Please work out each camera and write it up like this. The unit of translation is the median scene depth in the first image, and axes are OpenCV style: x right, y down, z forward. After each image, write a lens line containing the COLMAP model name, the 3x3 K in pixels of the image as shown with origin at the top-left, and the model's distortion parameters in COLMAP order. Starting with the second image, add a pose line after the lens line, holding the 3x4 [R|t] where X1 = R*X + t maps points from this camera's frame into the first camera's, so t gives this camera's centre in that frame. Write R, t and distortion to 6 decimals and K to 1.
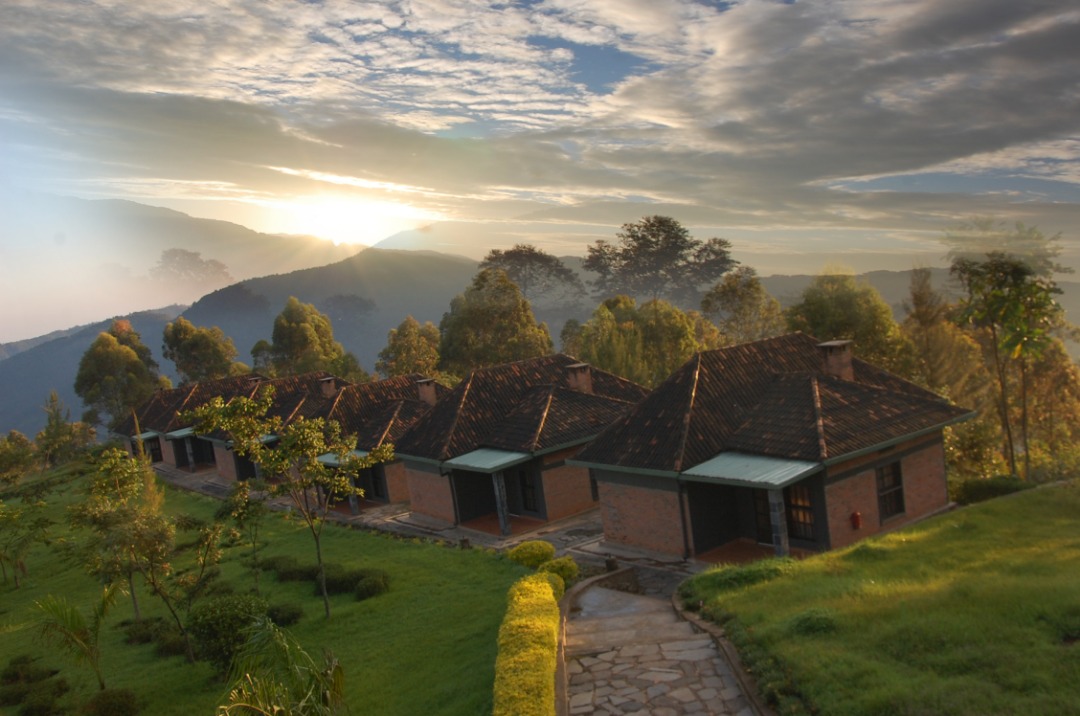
lens RADIAL K [[827.3, 0, 540.0], [0, 827.3, 358.0], [0, 0, 1]] dist [-0.165113, 0.167374]
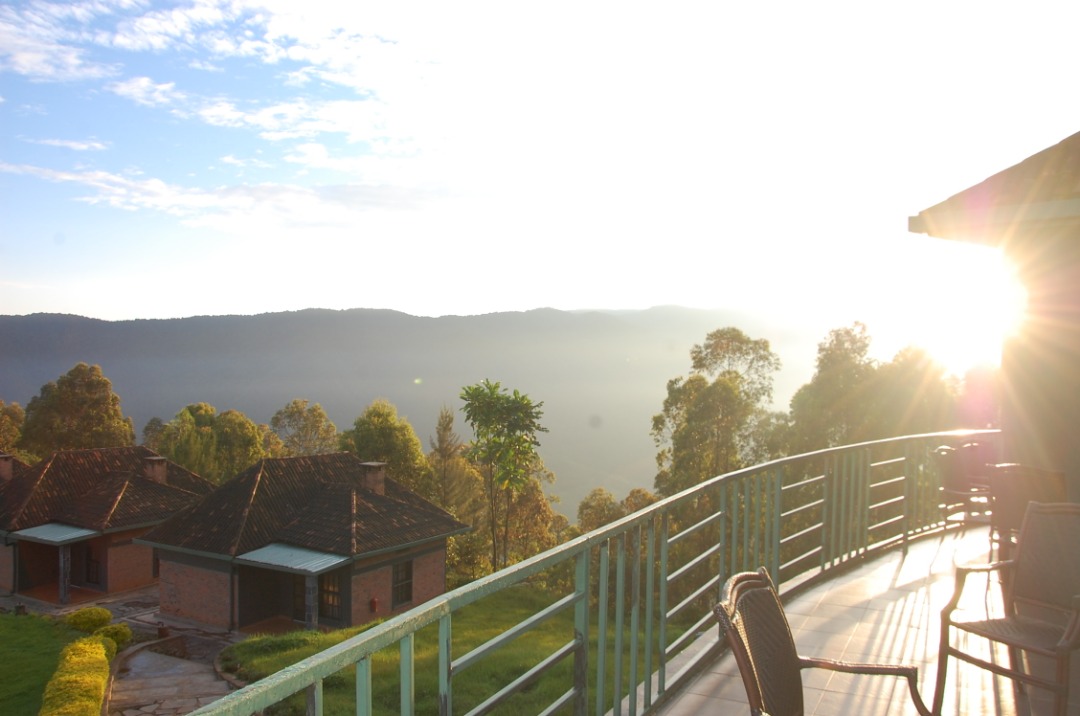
lens RADIAL K [[827.3, 0, 540.0], [0, 827.3, 358.0], [0, 0, 1]] dist [-0.165113, 0.167374]
pose [[0.869408, 0.163732, 0.466177, -0.035816], [-0.092385, 0.980728, -0.172158, 0.016207], [-0.485380, 0.106608, 0.867779, -0.261492]]
